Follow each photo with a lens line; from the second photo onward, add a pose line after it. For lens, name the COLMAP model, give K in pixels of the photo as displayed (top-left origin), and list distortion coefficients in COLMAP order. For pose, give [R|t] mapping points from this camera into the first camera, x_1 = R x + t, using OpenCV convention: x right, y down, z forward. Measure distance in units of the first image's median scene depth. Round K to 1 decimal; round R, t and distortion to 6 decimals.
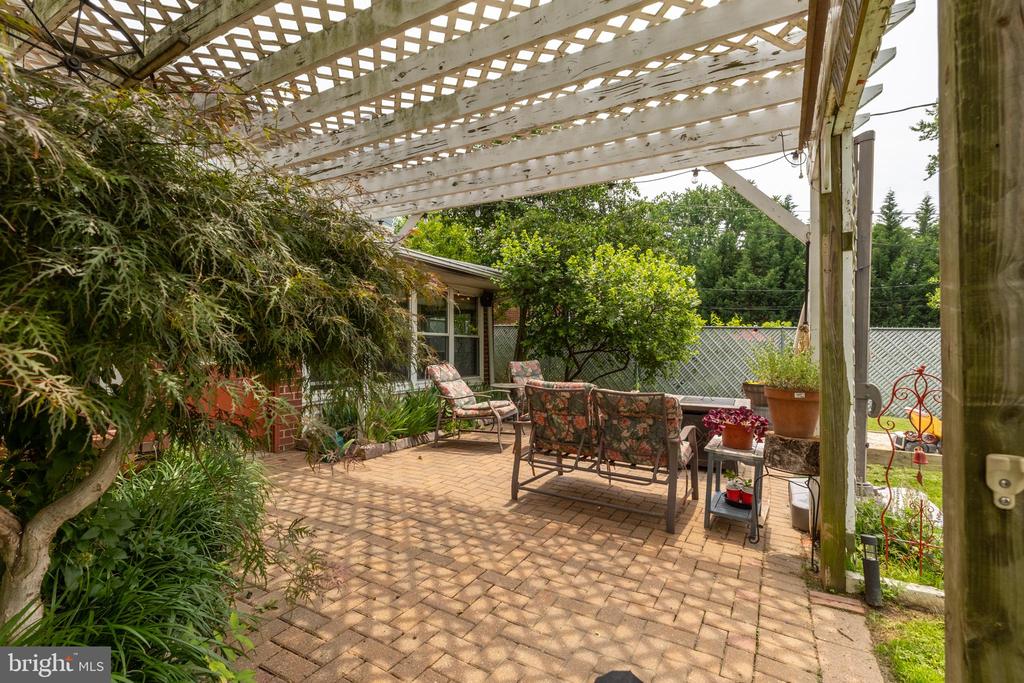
lens RADIAL K [[459.0, 0, 513.5], [0, 459.0, 343.0], [0, 0, 1]] dist [0.003036, 0.000416]
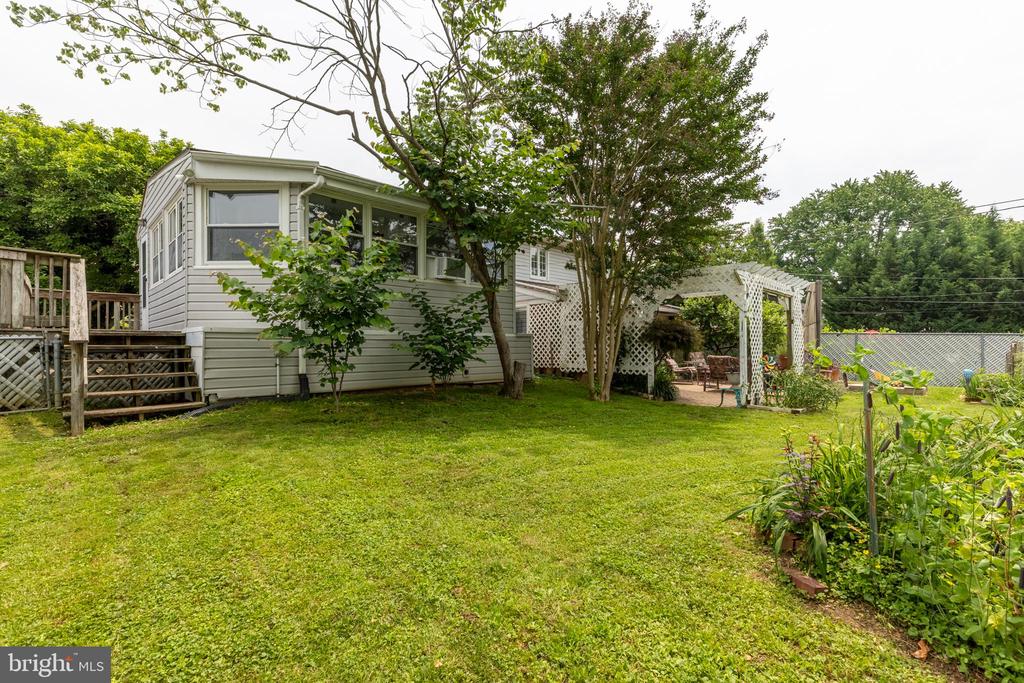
lens RADIAL K [[459.0, 0, 509.4], [0, 459.0, 344.3], [0, 0, 1]] dist [0.003036, 0.000416]
pose [[0.962311, -0.004177, -0.271920, -0.057671], [0.005492, 0.999977, 0.004076, -0.002624], [0.271897, -0.005416, 0.962311, -0.328858]]
